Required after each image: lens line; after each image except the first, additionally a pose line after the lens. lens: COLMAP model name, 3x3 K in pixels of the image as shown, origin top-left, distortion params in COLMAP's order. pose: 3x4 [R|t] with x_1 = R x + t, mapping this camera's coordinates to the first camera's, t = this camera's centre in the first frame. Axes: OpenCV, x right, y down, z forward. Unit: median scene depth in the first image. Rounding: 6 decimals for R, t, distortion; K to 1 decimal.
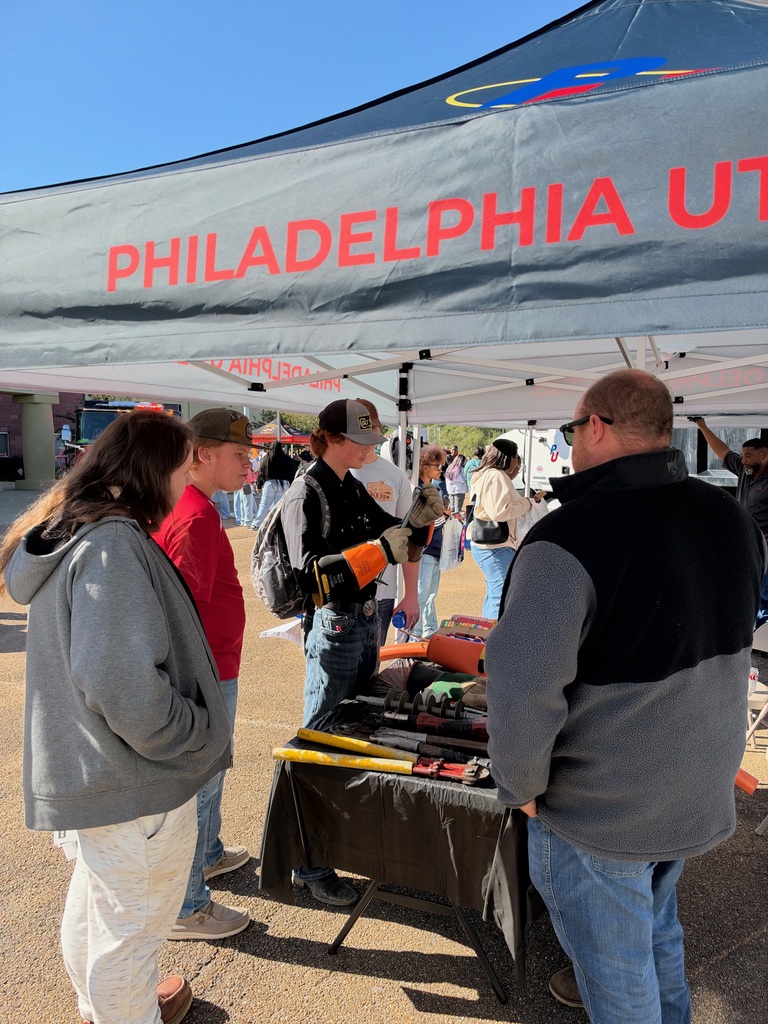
lens RADIAL K [[721.4, 0, 384.0], [0, 721.4, 512.0], [0, 0, 1]] dist [0.104782, -0.197420]
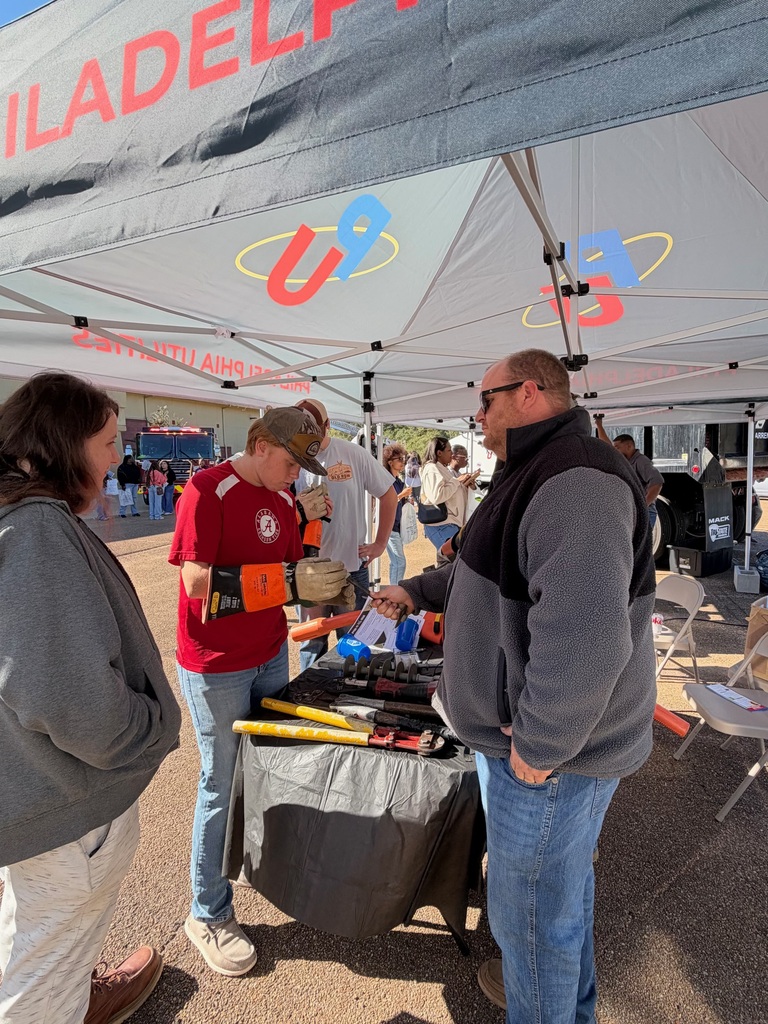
lens RADIAL K [[527.4, 0, 384.0], [0, 527.4, 512.0], [0, 0, 1]] dist [-0.013621, -0.000254]
pose [[0.998946, -0.032028, 0.032881, 0.044312], [0.031411, 0.999323, 0.019130, 0.022478], [-0.033471, -0.018077, 0.999276, 0.265306]]
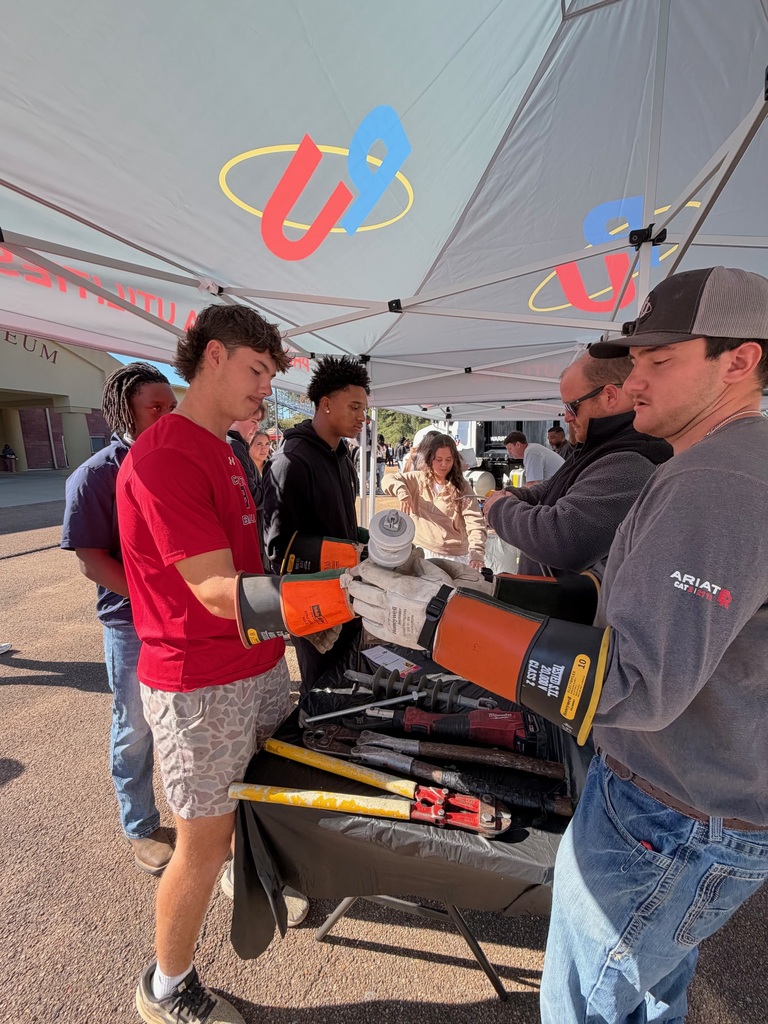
lens RADIAL K [[420.1, 0, 396.1], [0, 420.1, 539.5], [0, 0, 1]] dist [-0.020783, 0.003924]
pose [[0.992684, -0.029906, 0.116982, -0.018581], [0.013147, 0.989853, 0.141486, 0.001596], [-0.120026, -0.138913, 0.983004, 0.579847]]
